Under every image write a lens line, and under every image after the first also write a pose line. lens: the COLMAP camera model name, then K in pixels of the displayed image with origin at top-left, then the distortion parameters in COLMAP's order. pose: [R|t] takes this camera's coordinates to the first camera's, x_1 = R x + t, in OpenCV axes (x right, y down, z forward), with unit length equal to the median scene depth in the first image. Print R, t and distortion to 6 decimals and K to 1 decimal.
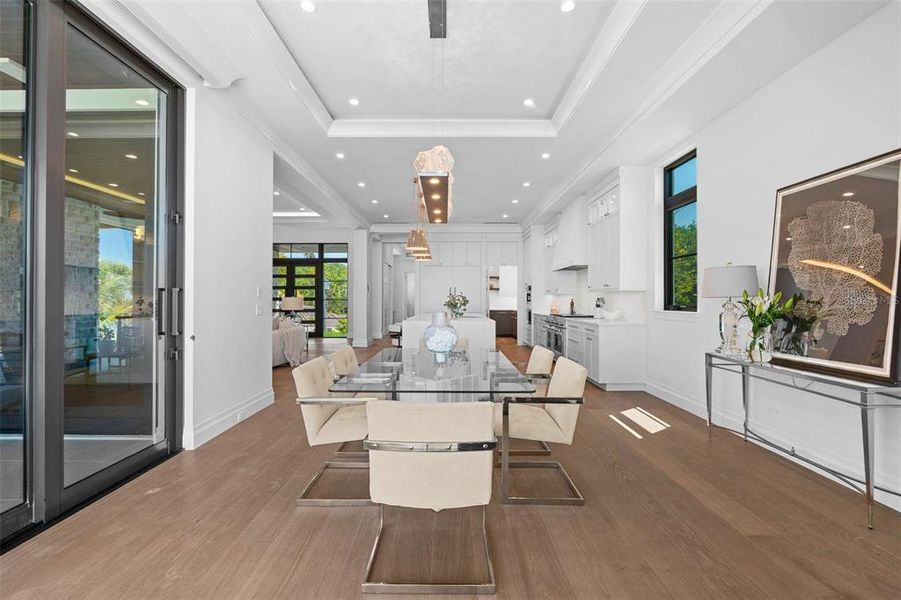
lens RADIAL K [[403.6, 0, 445.4], [0, 403.6, 300.3], [0, 0, 1]] dist [-0.003629, 0.000312]
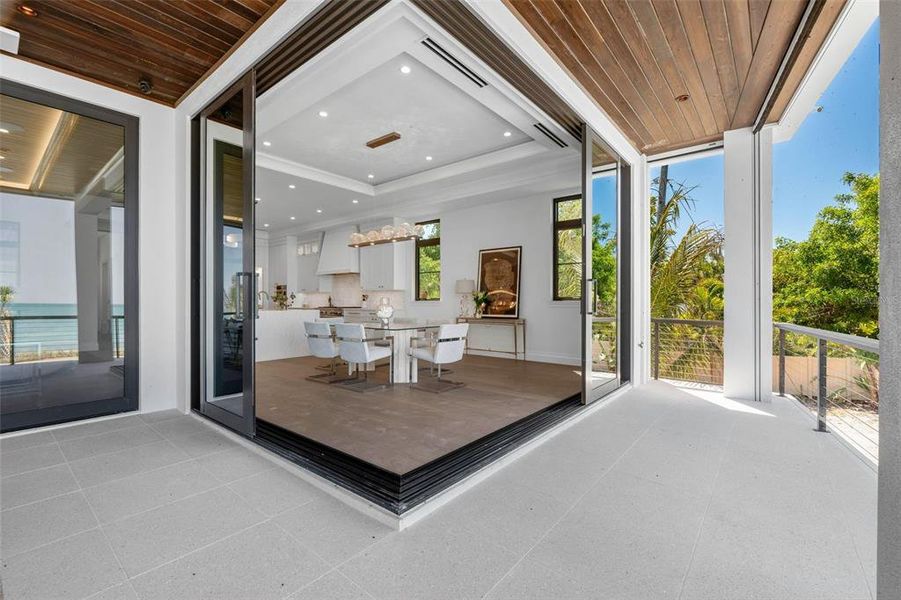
lens RADIAL K [[391.4, 0, 449.5], [0, 391.4, 302.5], [0, 0, 1]] dist [-0.001978, -0.000884]
pose [[0.631525, 0.000807, 0.775355, -0.813529], [0.000618, 0.999999, -0.001545, 0.038128], [-0.775355, 0.001455, 0.631524, -0.272282]]
